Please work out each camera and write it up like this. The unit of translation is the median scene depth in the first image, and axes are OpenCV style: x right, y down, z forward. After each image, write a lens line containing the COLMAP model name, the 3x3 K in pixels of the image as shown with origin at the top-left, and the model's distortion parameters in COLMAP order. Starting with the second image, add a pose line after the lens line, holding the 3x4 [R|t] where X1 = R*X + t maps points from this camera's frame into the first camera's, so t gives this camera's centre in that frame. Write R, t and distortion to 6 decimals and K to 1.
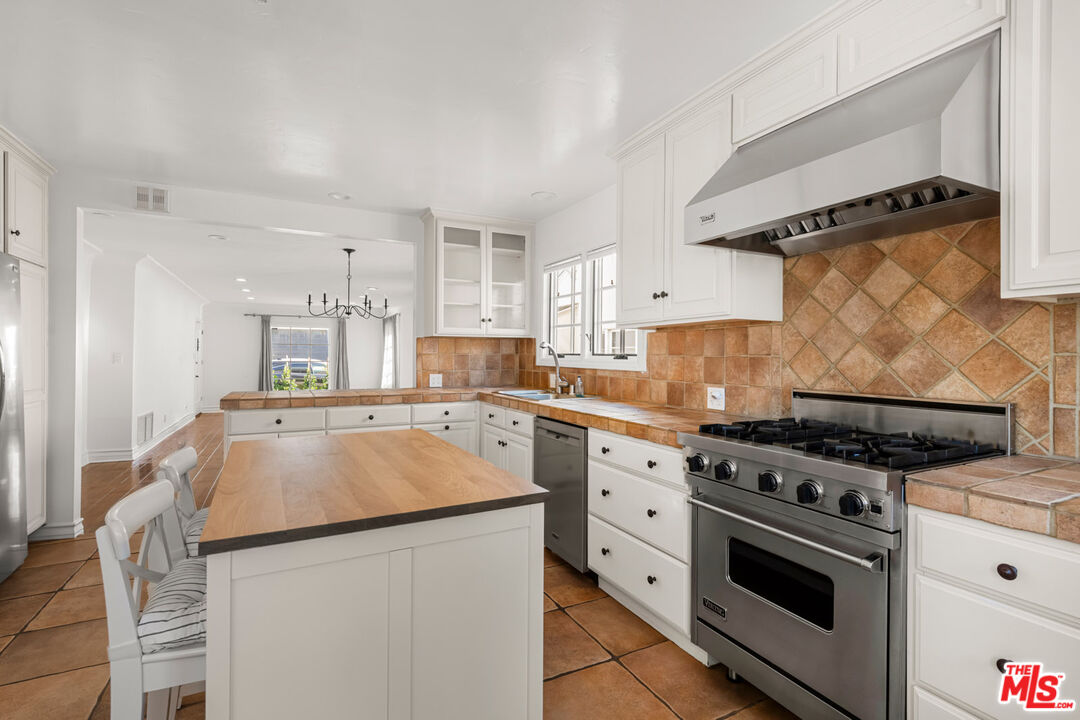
lens RADIAL K [[501.1, 0, 538.6], [0, 501.1, 355.7], [0, 0, 1]] dist [-0.000265, -0.000659]
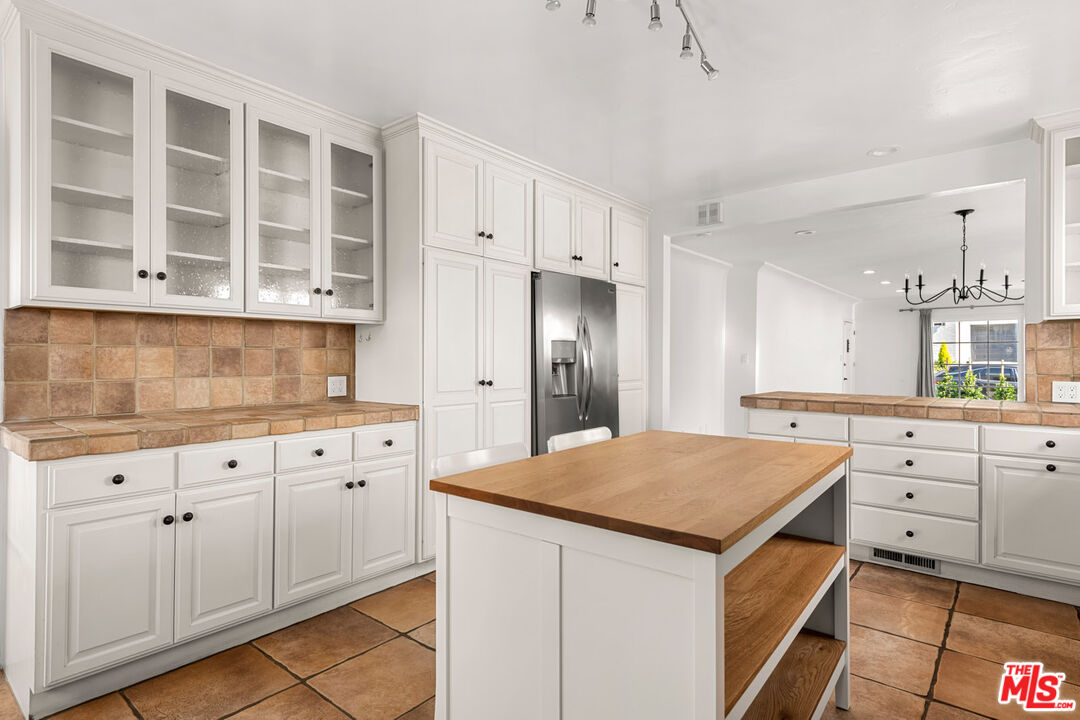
lens RADIAL K [[548.3, 0, 540.0], [0, 548.3, 360.0], [0, 0, 1]] dist [0.004454, 0.000622]
pose [[0.395690, 0.001288, -0.918383, 0.211411], [0.000843, 0.999998, 0.001765, 0.010788], [0.918384, -0.001473, 0.395688, 0.179783]]
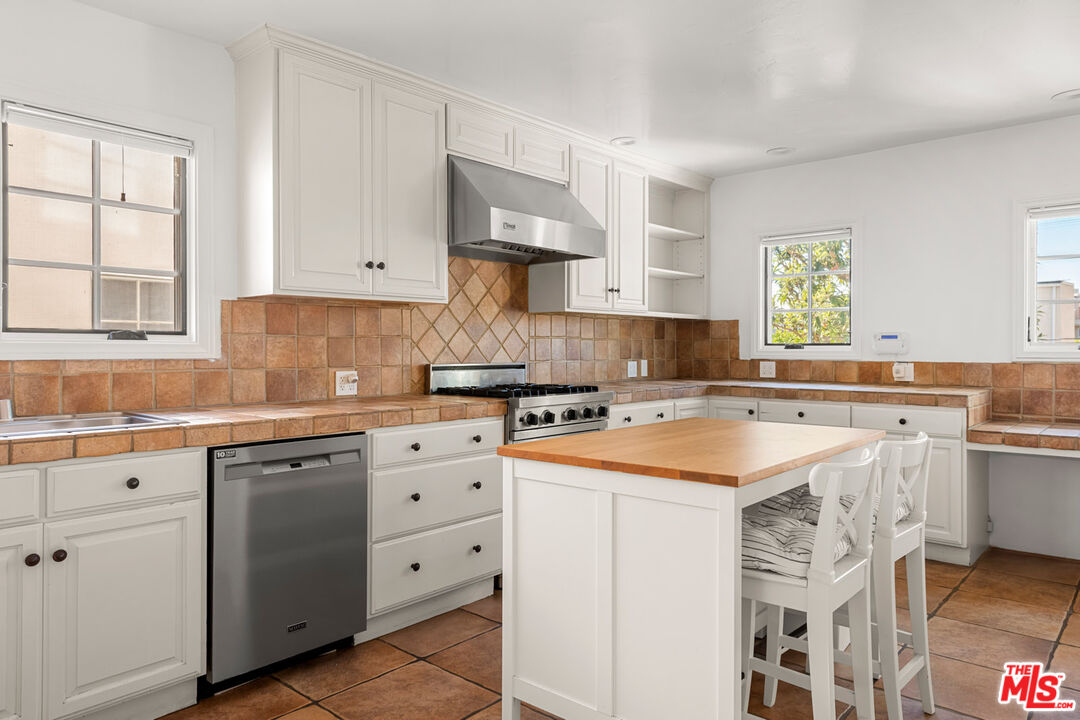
lens RADIAL K [[715.2, 0, 542.3], [0, 715.2, 344.3], [0, 0, 1]] dist [0.002903, -0.004681]
pose [[-0.366123, 0.000587, 0.930566, -0.745687], [-0.001093, 0.999999, -0.001060, 0.011963], [-0.930566, -0.001405, -0.366122, 0.869000]]
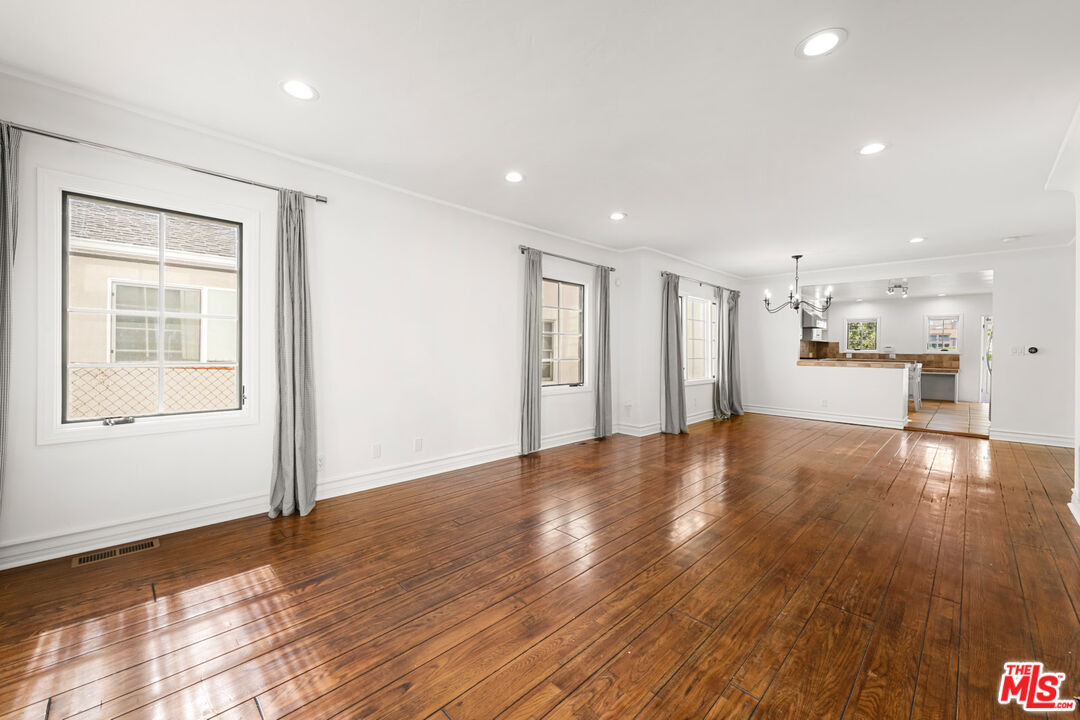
lens RADIAL K [[427.0, 0, 543.8], [0, 427.0, 350.3], [0, 0, 1]] dist [0.000947, -0.000032]
pose [[-0.310505, -0.008442, 0.950534, -1.930598], [-0.013346, 0.999901, 0.004521, 0.036985], [-0.950478, -0.011282, -0.310587, 3.140431]]
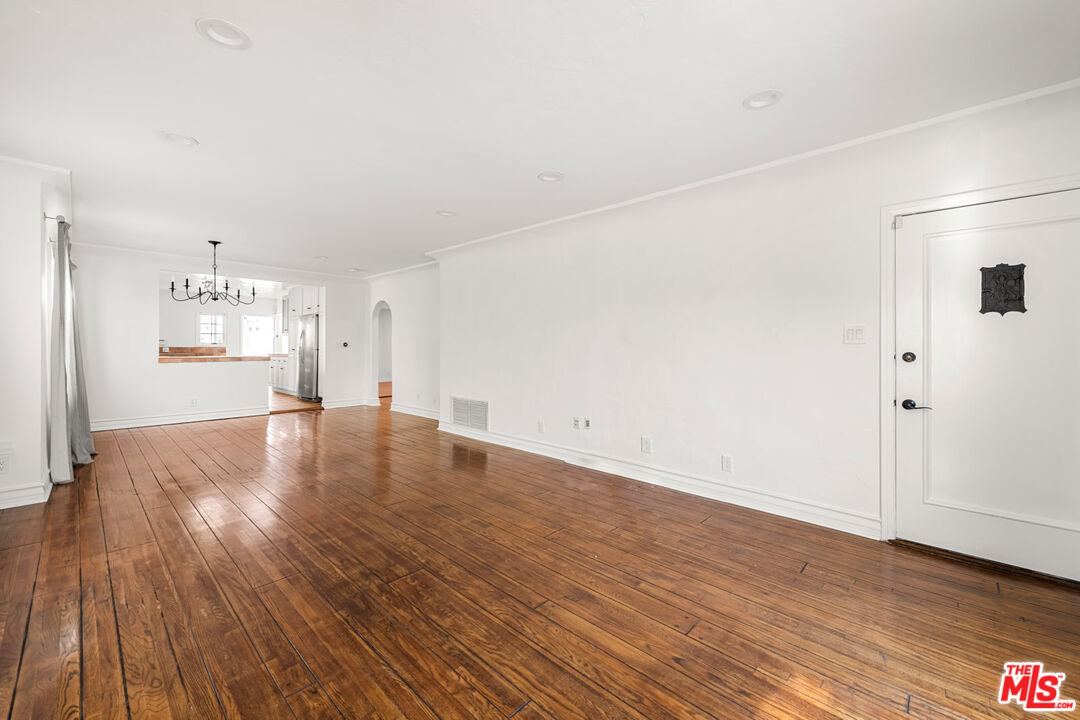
lens RADIAL K [[427.0, 0, 543.8], [0, 427.0, 350.3], [0, 0, 1]] dist [0.000947, -0.000032]
pose [[-0.937875, 0.003600, -0.346953, -1.217739], [-0.000135, 0.999942, 0.010740, 0.029970], [0.346972, 0.010120, -0.937821, 3.505264]]
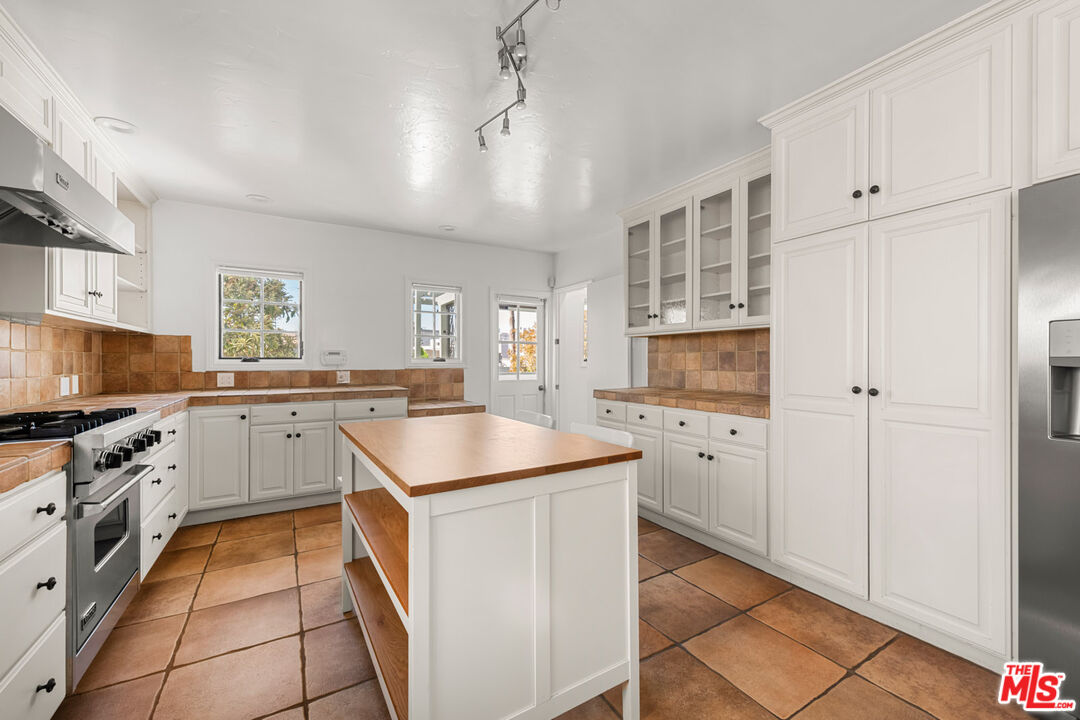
lens RADIAL K [[428.2, 0, 540.0], [0, 428.2, 360.0], [0, 0, 1]] dist [0.000223, -0.000332]
pose [[-0.998103, -0.001732, -0.061545, -0.234612], [-0.001706, 0.999998, -0.000477, 0.013431], [0.061546, -0.000371, -0.998104, 0.972874]]
